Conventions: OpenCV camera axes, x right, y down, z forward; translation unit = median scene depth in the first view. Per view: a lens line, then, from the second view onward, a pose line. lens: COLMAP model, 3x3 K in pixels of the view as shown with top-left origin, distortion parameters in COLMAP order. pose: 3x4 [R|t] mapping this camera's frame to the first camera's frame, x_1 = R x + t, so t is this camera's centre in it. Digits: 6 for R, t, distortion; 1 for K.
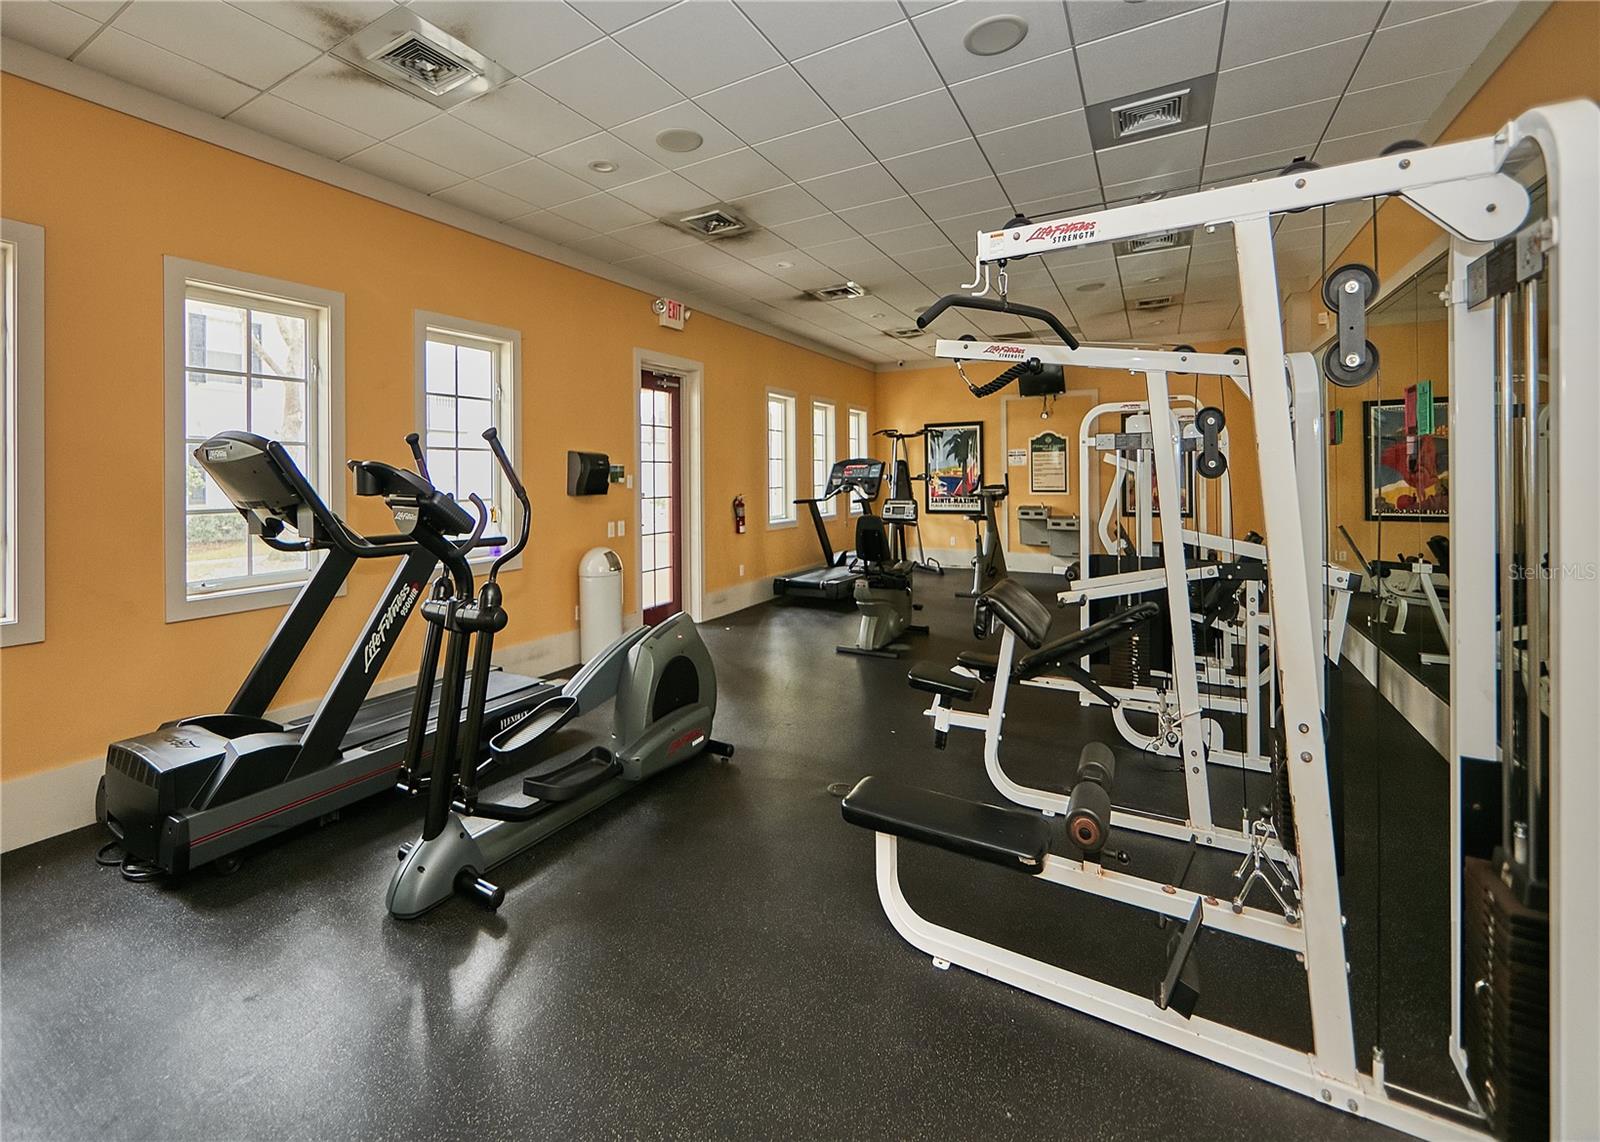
lens RADIAL K [[643.4, 0, 799.4], [0, 643.4, 476.8], [0, 0, 1]] dist [-0.001674, 0.000402]
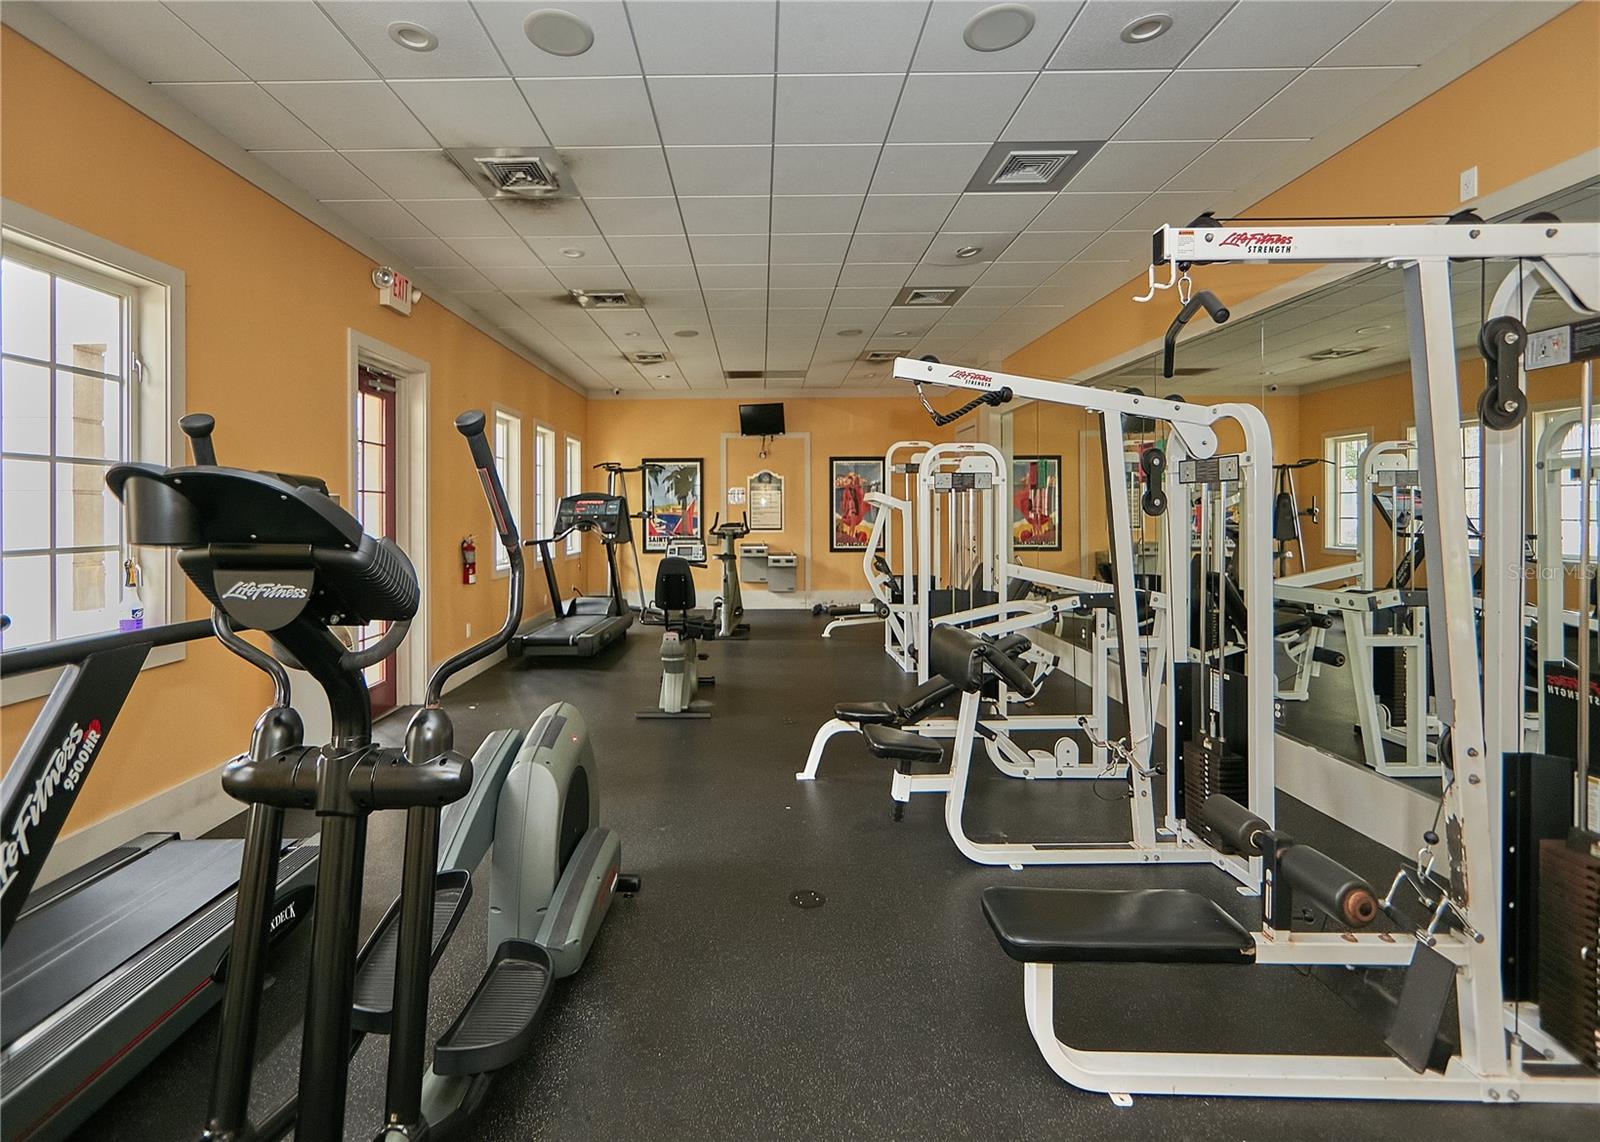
lens RADIAL K [[656.6, 0, 799.9], [0, 656.6, 514.9], [0, 0, 1]] dist [-0.002931, 0.000014]
pose [[0.881819, 0.004950, 0.471562, -0.189631], [-0.004877, 0.999987, -0.001376, 0.002529], [-0.471563, -0.001086, 0.881832, 0.157271]]
